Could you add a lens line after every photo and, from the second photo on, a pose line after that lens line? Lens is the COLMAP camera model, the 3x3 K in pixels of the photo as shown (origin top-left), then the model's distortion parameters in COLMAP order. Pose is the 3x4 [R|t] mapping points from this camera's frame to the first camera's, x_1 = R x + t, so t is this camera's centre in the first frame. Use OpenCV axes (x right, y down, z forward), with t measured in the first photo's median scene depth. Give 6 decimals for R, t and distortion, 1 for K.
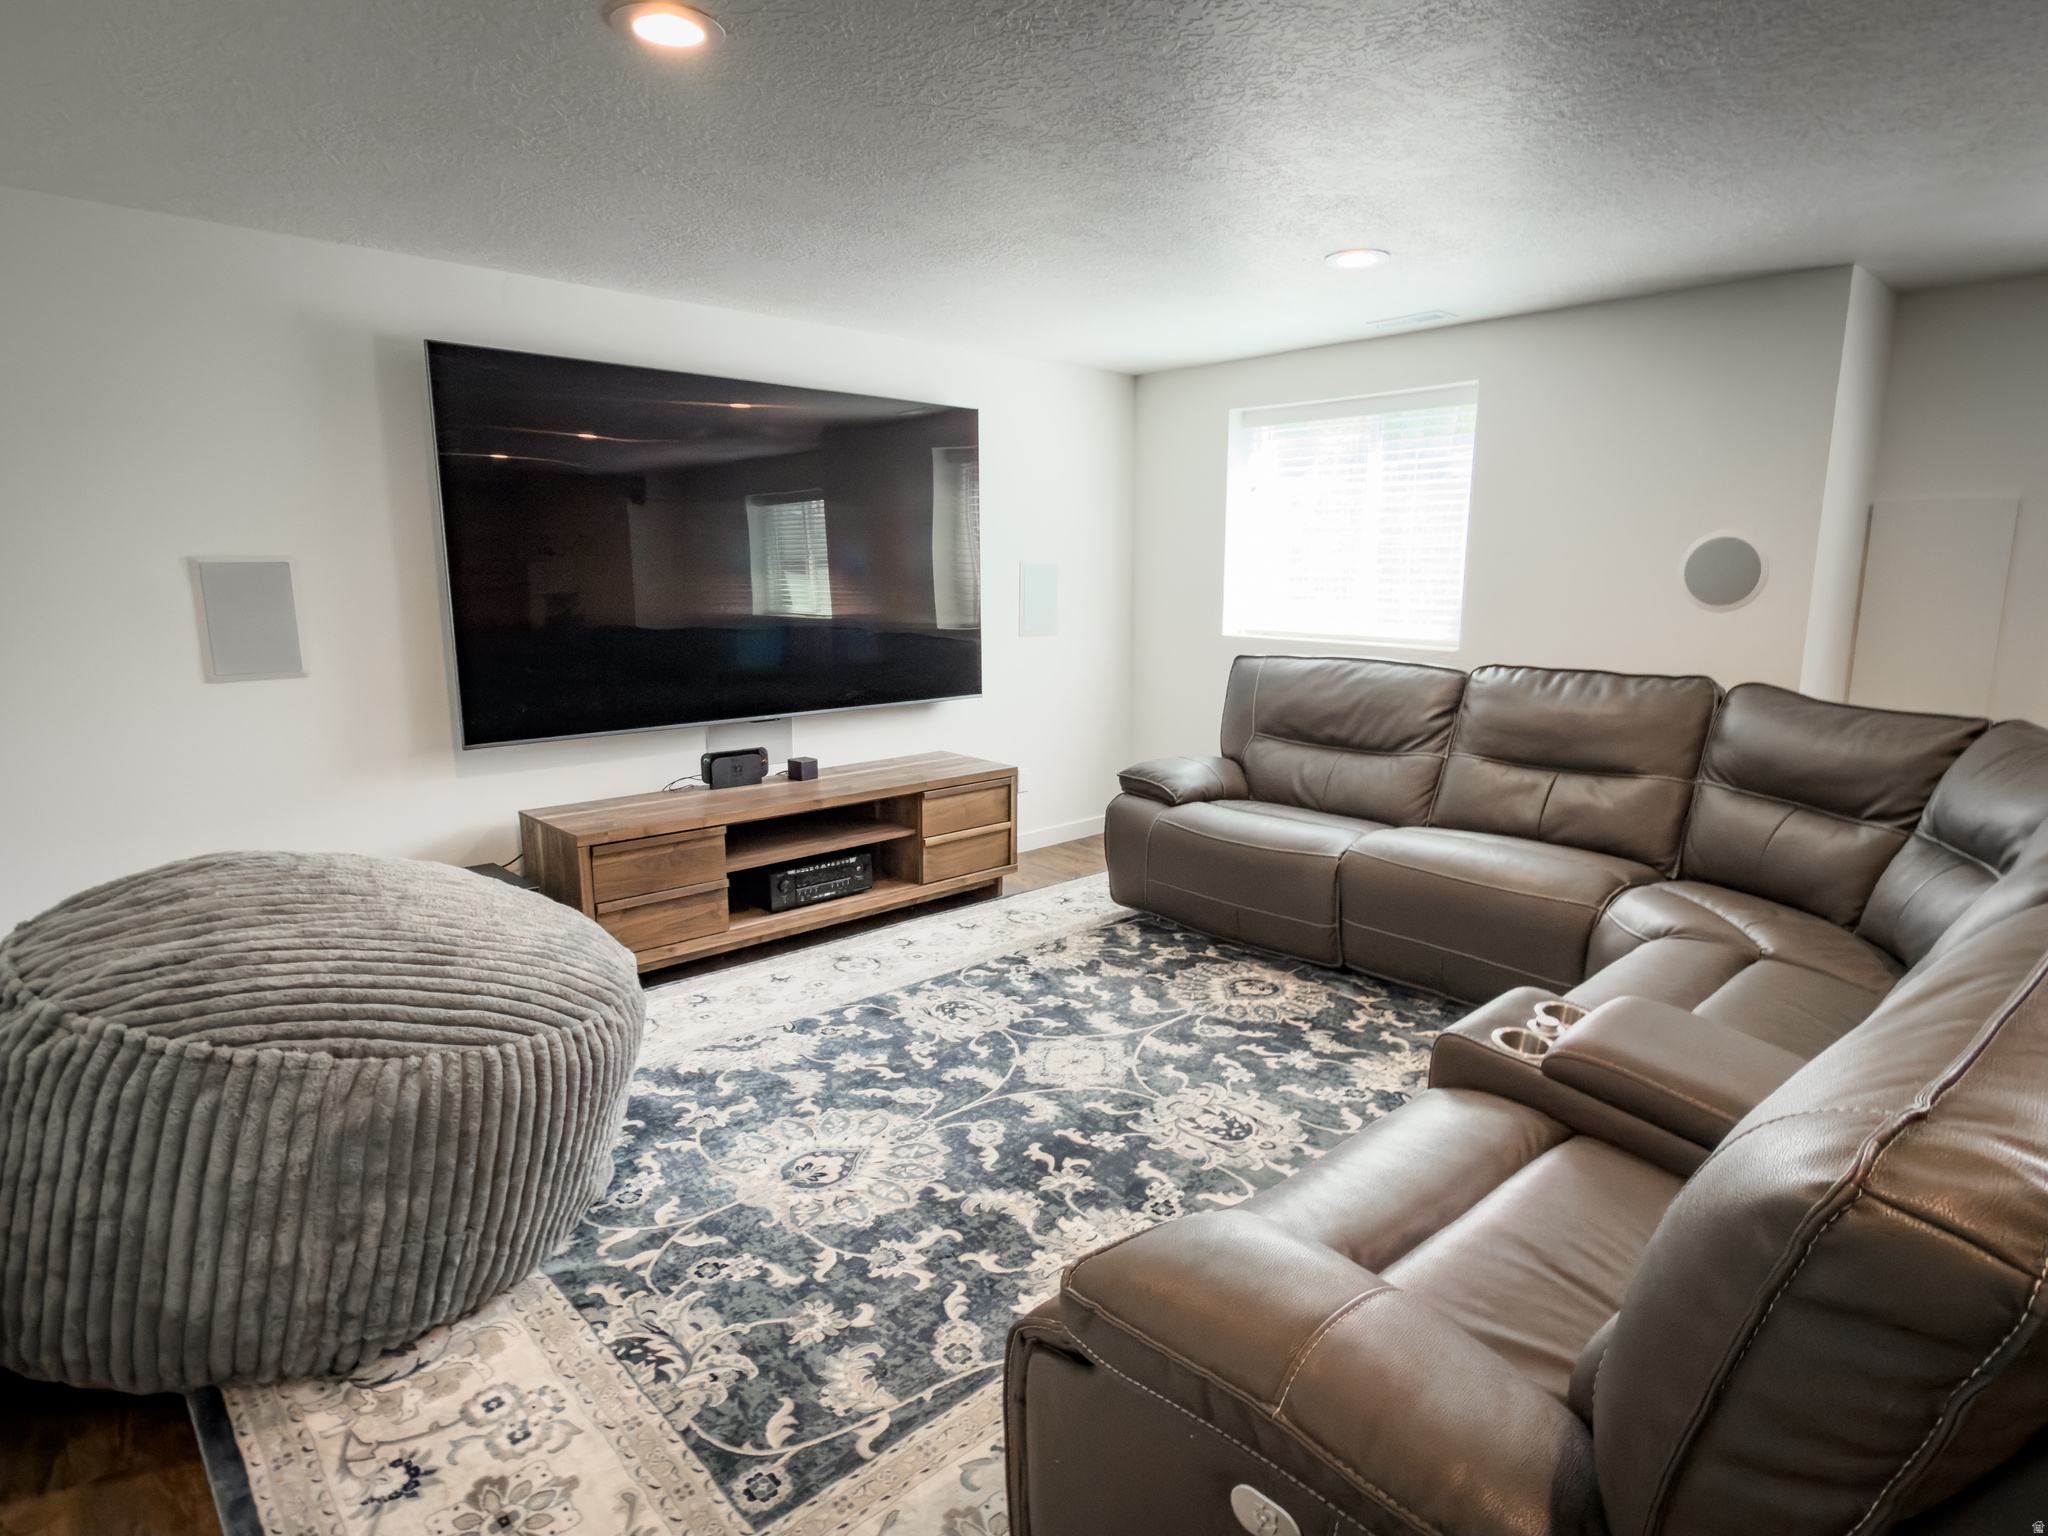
lens RADIAL K [[1133.6, 0, 1016.7], [0, 1133.6, 774.9], [0, 0, 1]] dist [0.004809, -0.003242]
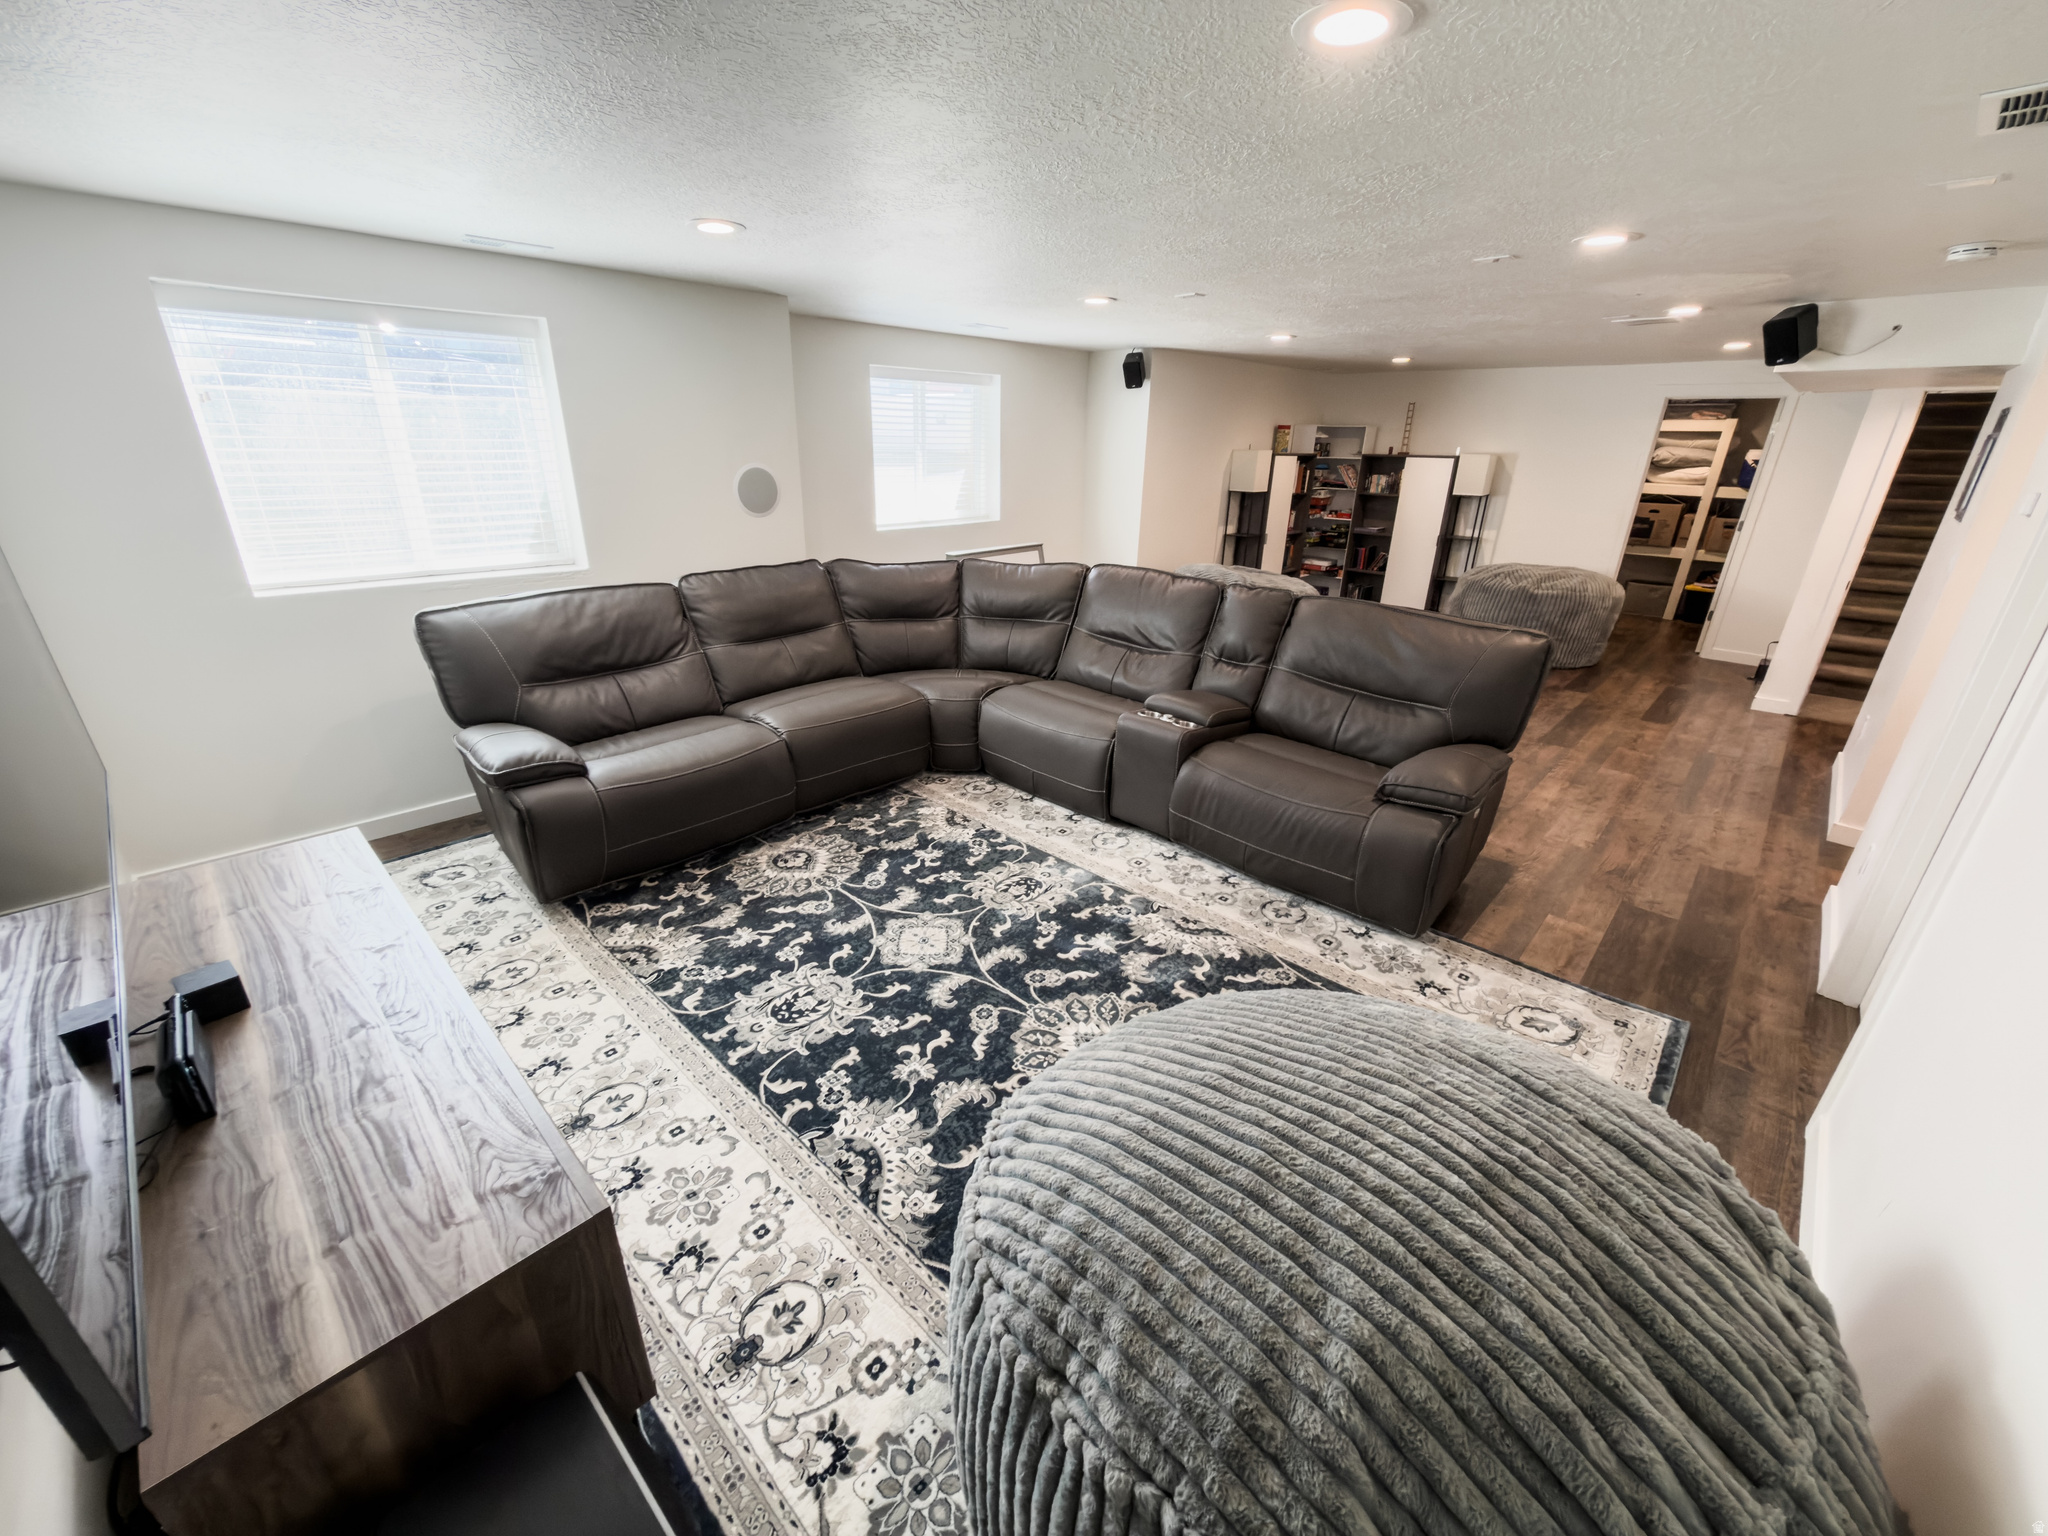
lens RADIAL K [[815.2, 0, 1029.8], [0, 815.2, 775.5], [0, 0, 1]] dist [0.003696, 0.000013]
pose [[-0.075138, -0.385218, 0.919762, -0.634912], [0.166532, 0.904568, 0.392459, -0.217515], [-0.983169, 0.182658, -0.003816, 0.761128]]
